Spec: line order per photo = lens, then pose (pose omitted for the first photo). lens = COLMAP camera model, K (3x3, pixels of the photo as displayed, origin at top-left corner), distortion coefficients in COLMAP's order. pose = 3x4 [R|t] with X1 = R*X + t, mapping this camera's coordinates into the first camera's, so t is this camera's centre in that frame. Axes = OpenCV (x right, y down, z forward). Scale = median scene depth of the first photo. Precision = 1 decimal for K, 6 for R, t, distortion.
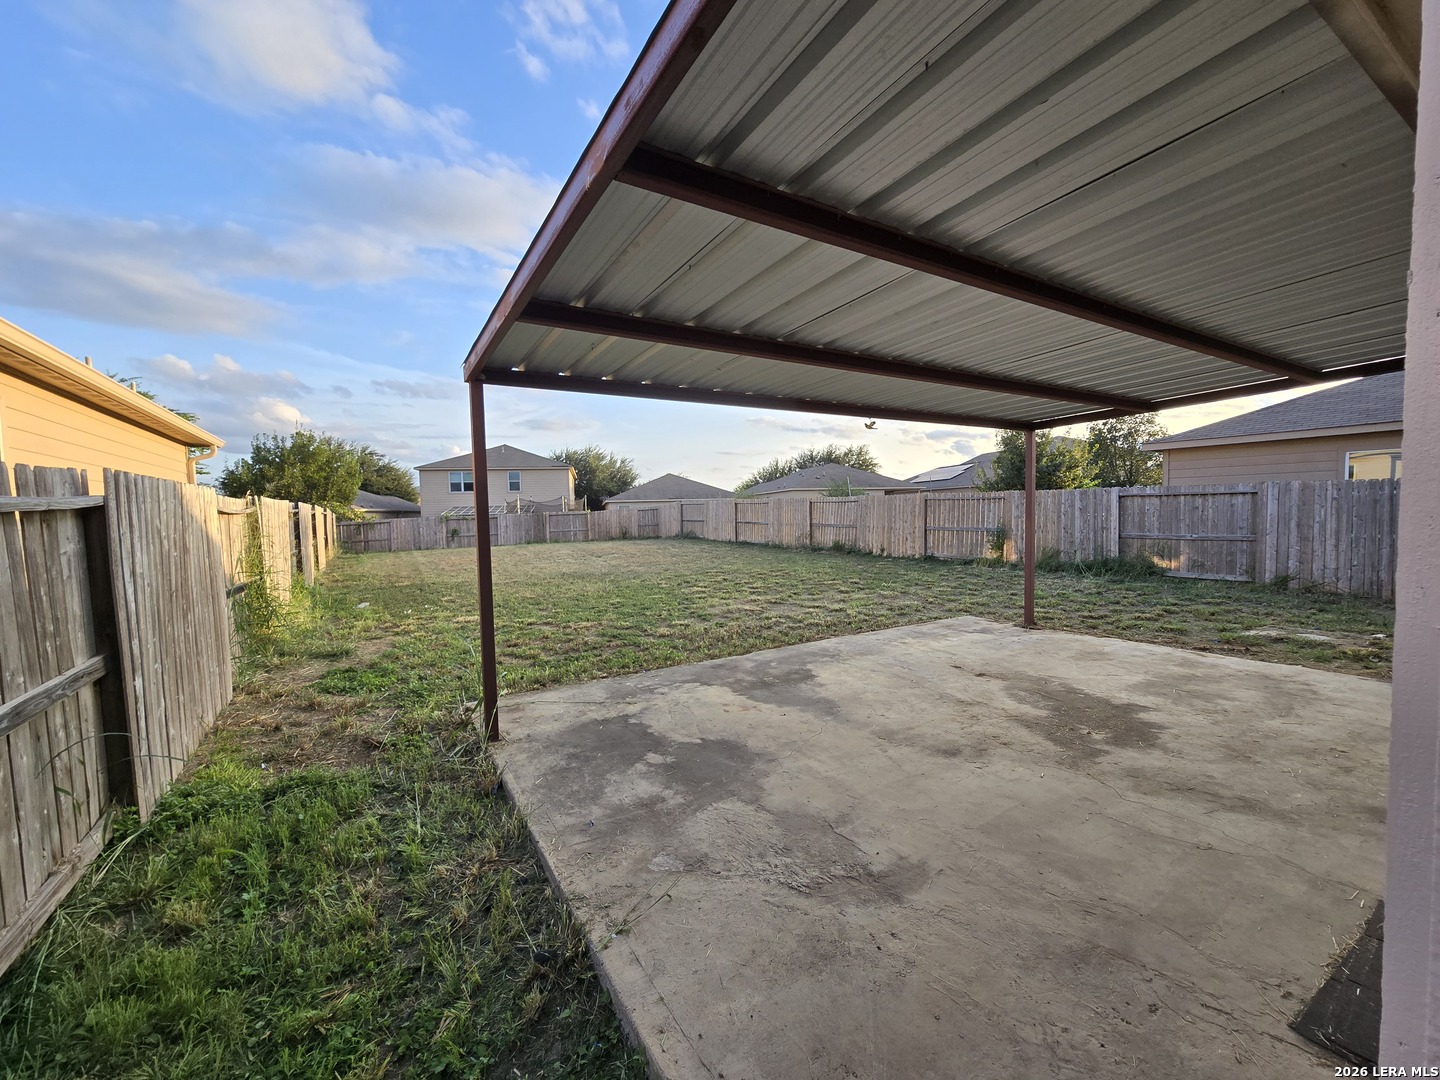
lens RADIAL K [[592.7, 0, 721.2], [0, 592.7, 545.6], [0, 0, 1]] dist [-0.003318, 0.000262]
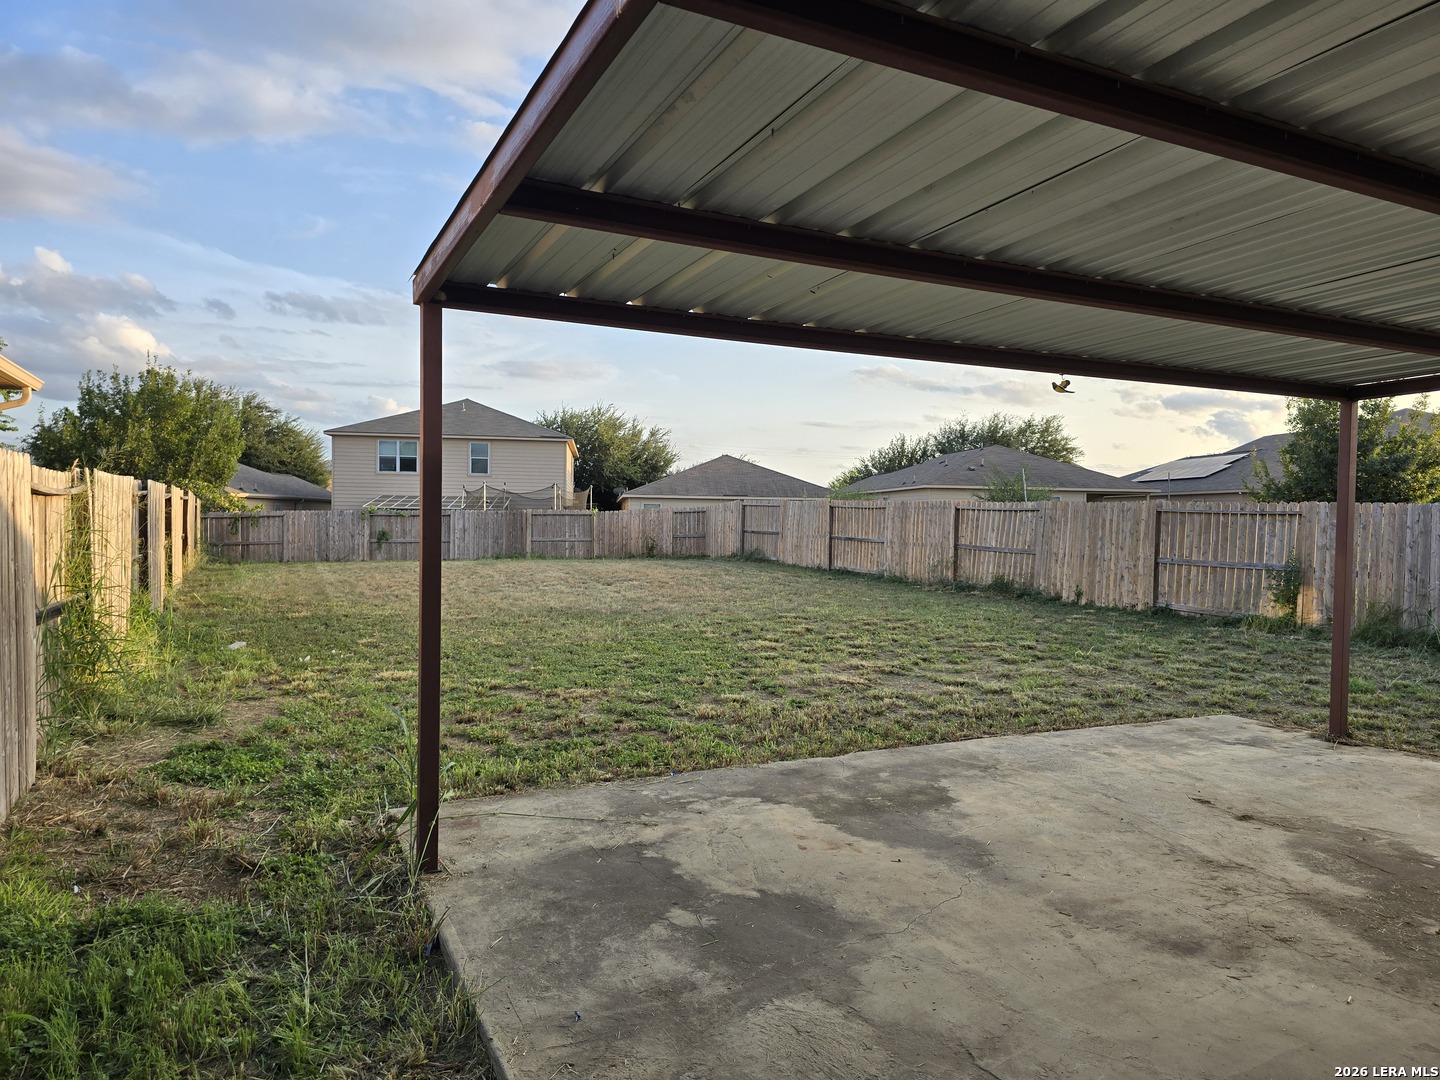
lens RADIAL K [[969.0, 0, 721.9], [0, 969.0, 538.8], [0, 0, 1]] dist [0.069675, -0.064861]
pose [[0.995404, 0.039367, -0.087297, 0.000928], [-0.042391, 0.998554, -0.033061, -0.001072], [0.085869, 0.036609, 0.995634, -0.014542]]
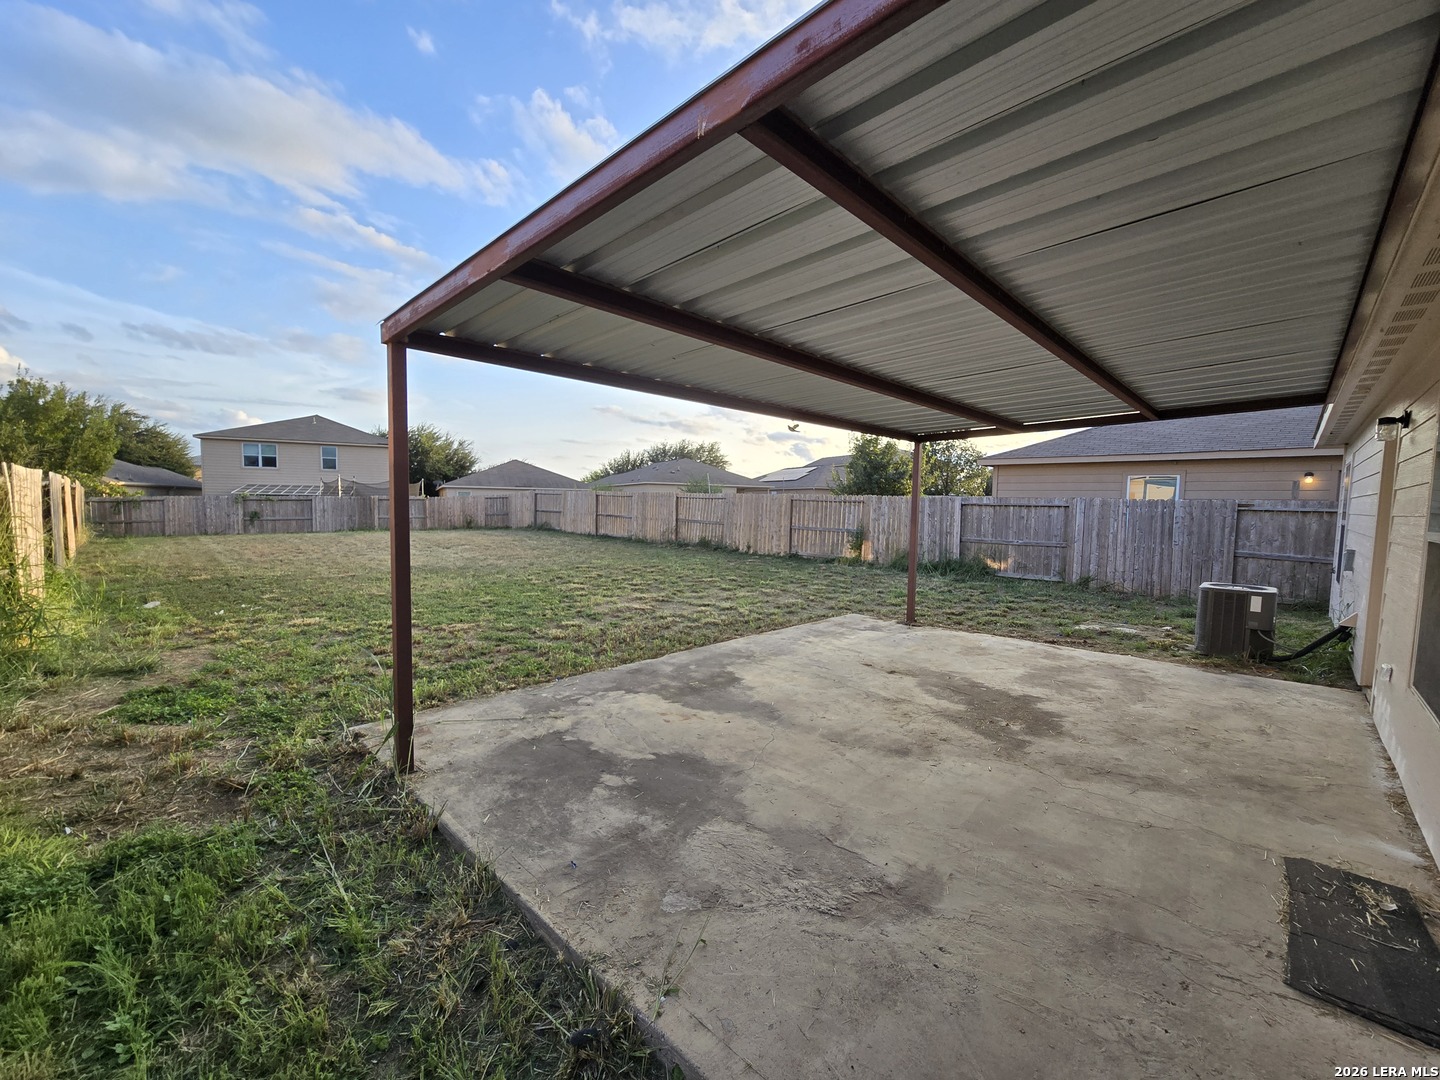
lens RADIAL K [[595.3, 0, 720.5], [0, 595.3, 555.4], [0, 0, 1]] dist [-0.004700, 0.000726]
pose [[0.966409, 0.016798, 0.256460, -0.125996], [-0.023900, 0.999412, 0.024600, -0.008158], [-0.255896, -0.029903, 0.966242, 0.055272]]
